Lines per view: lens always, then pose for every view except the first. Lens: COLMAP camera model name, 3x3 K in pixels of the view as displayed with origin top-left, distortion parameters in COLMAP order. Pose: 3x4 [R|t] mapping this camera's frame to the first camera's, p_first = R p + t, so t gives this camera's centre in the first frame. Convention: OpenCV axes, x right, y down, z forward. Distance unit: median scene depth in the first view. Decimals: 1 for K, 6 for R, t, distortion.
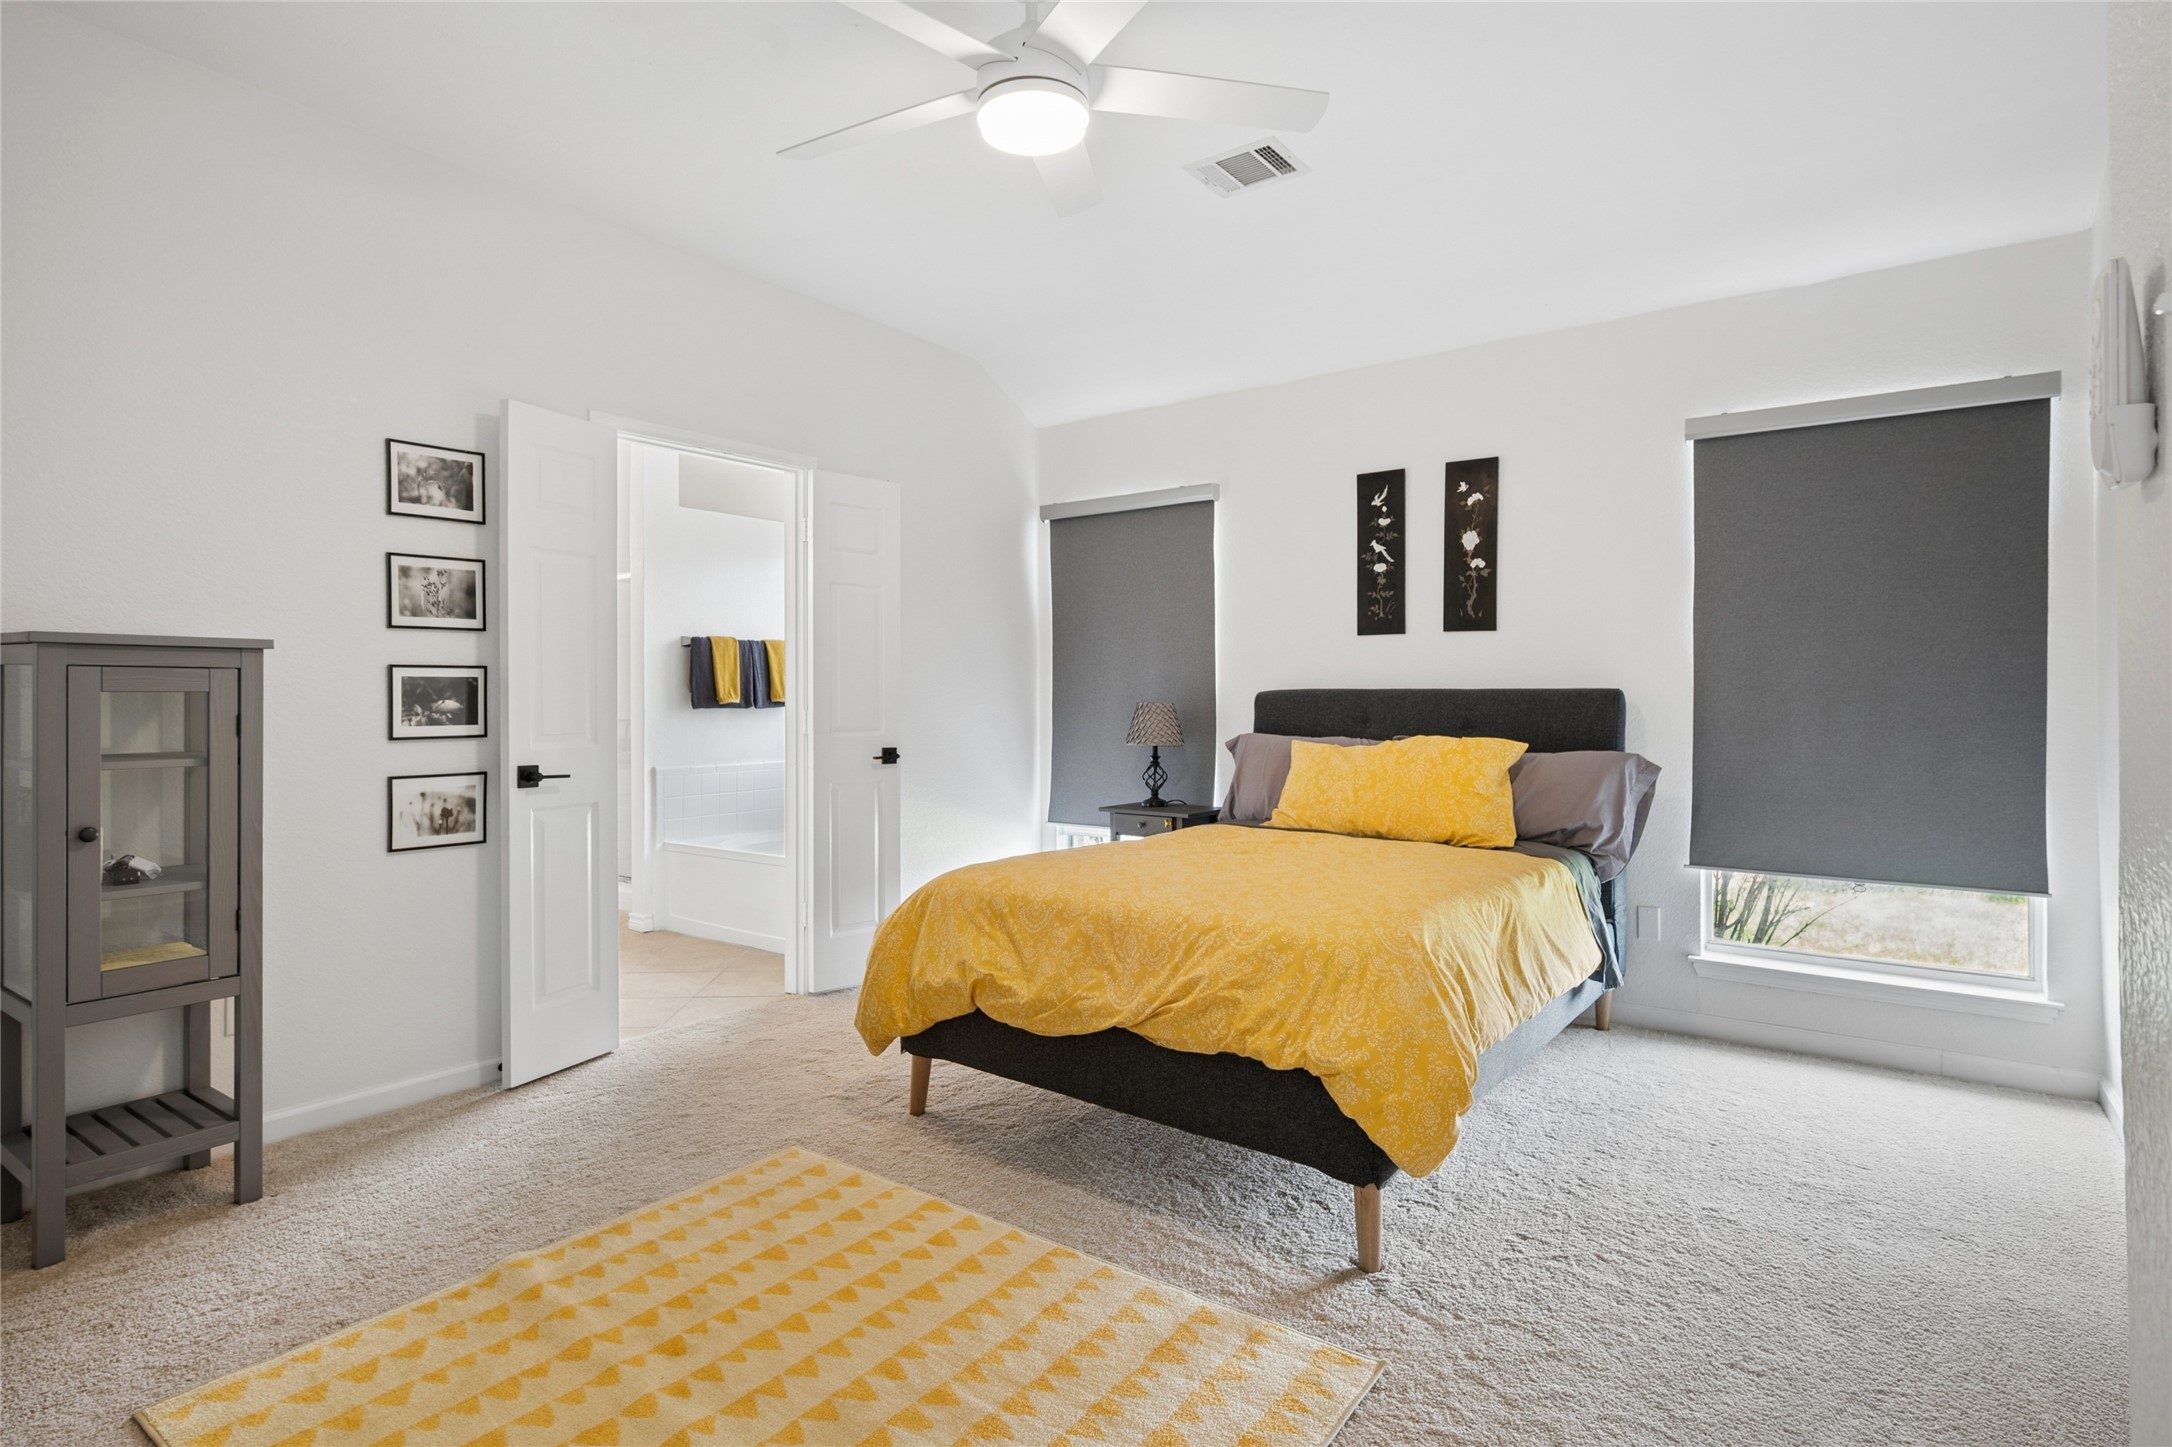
lens RADIAL K [[1122.3, 0, 1090.3], [0, 1122.3, 712.2], [0, 0, 1]] dist [0.004210, 0.000117]
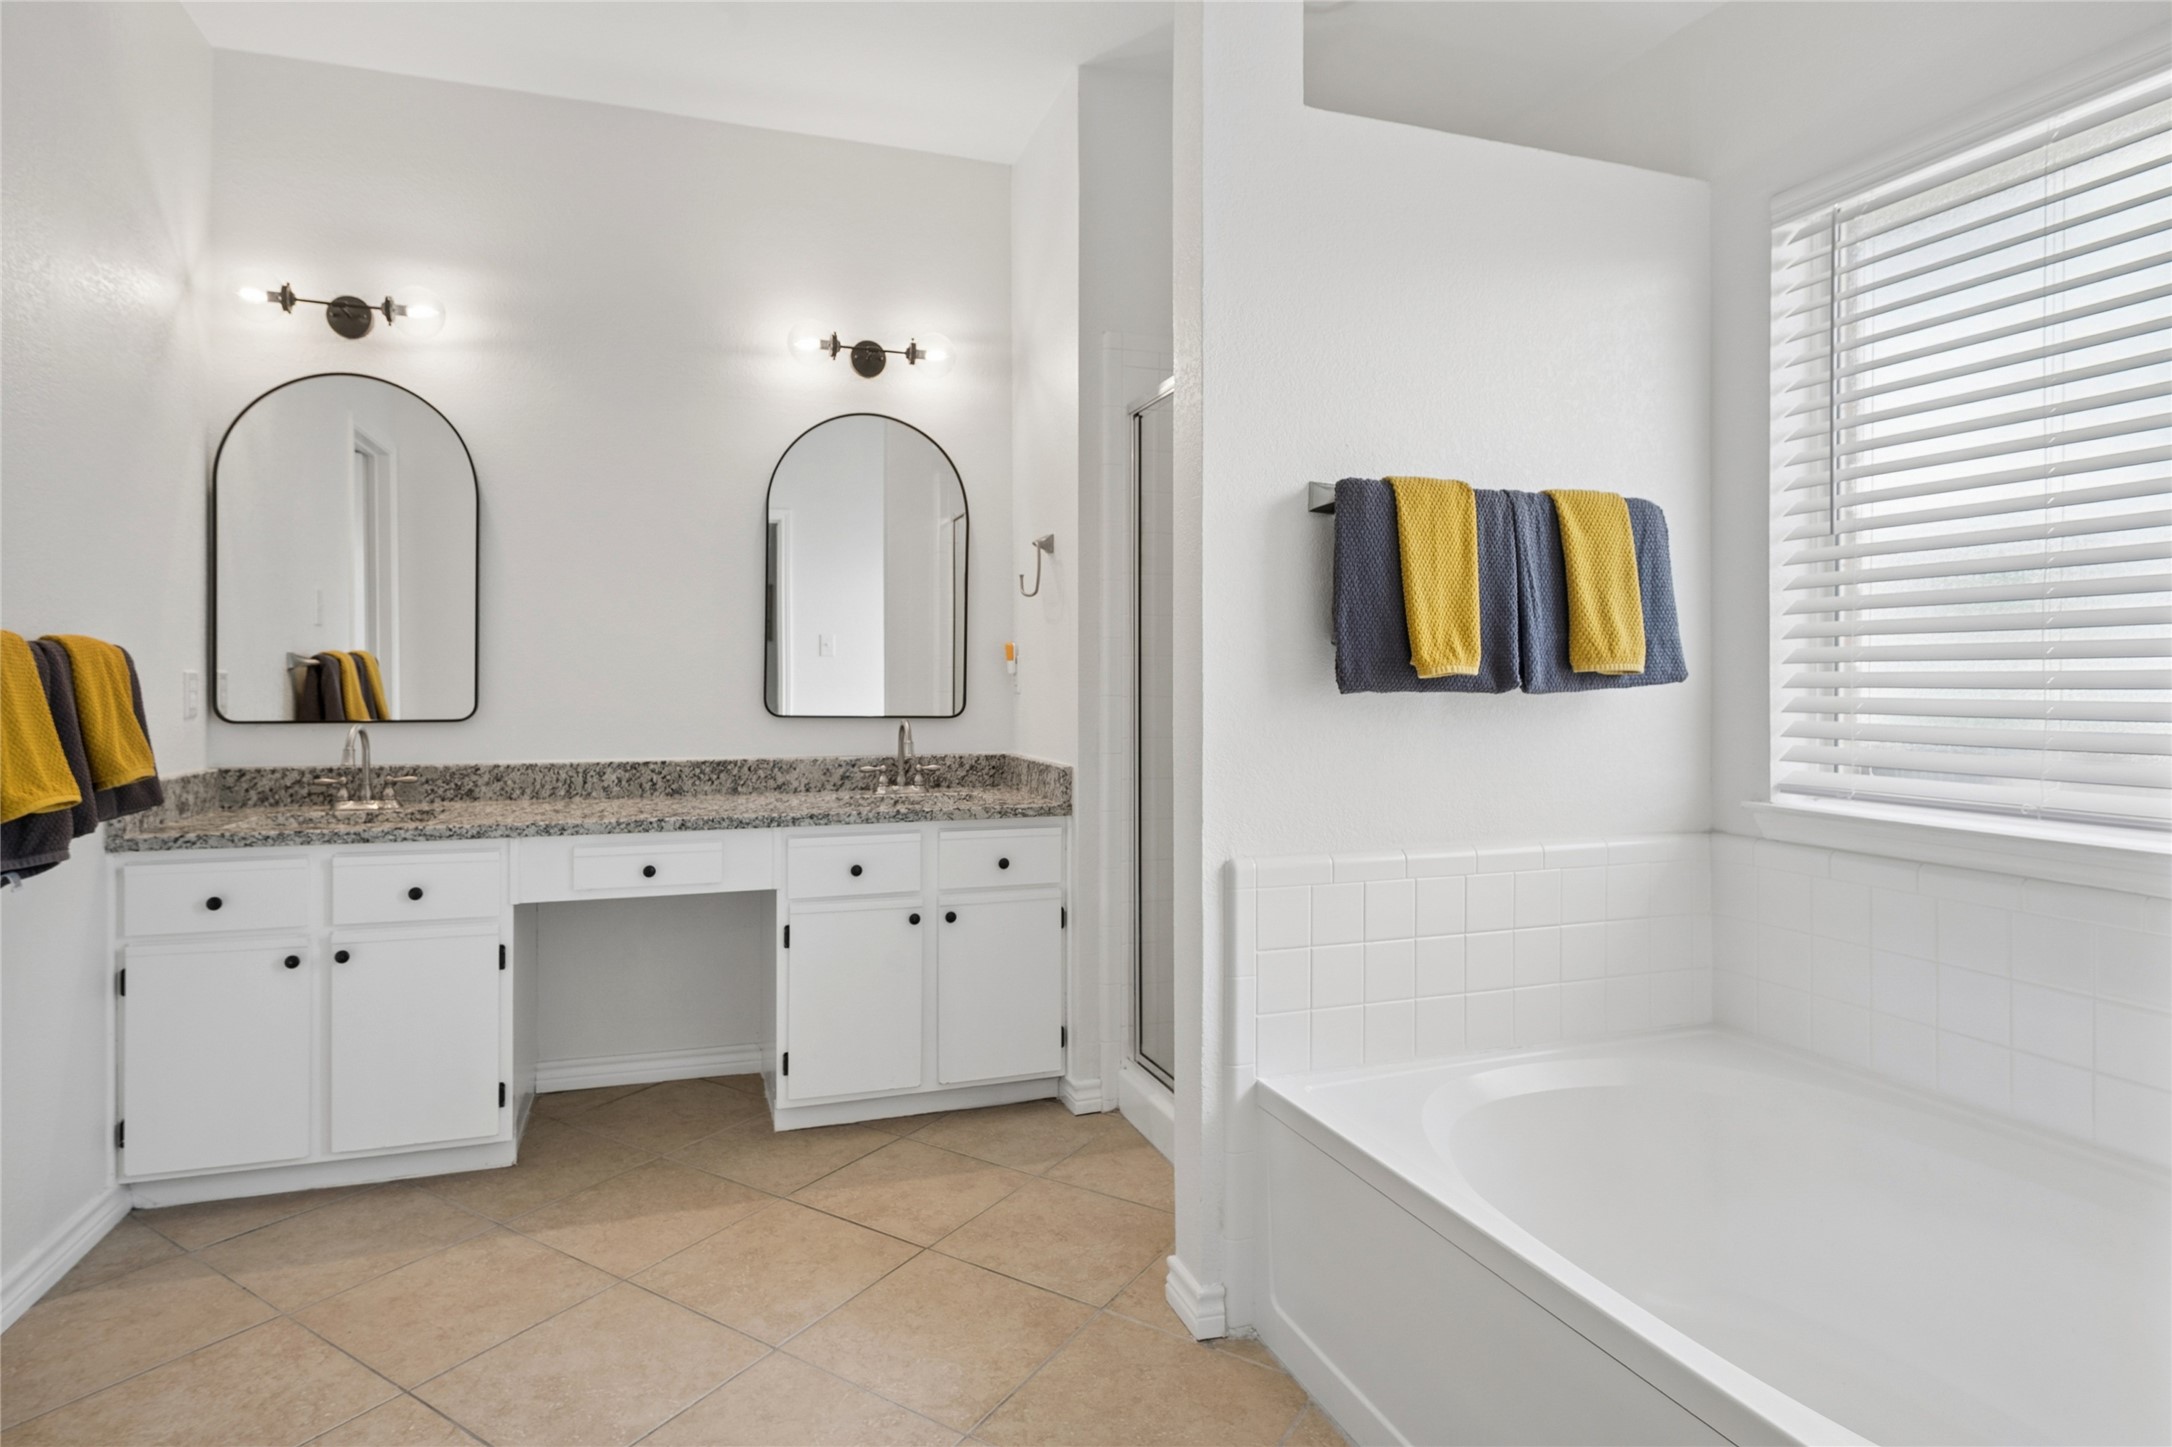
lens RADIAL K [[1122.3, 0, 1089.1], [0, 1122.3, 718.4], [0, 0, 1]] dist [0.004210, 0.000117]
pose [[0.823591, -0.000734, -0.567184, -0.219714], [-0.001190, 0.999995, -0.003023, 0.005684], [0.567184, 0.003165, 0.823585, 0.663090]]
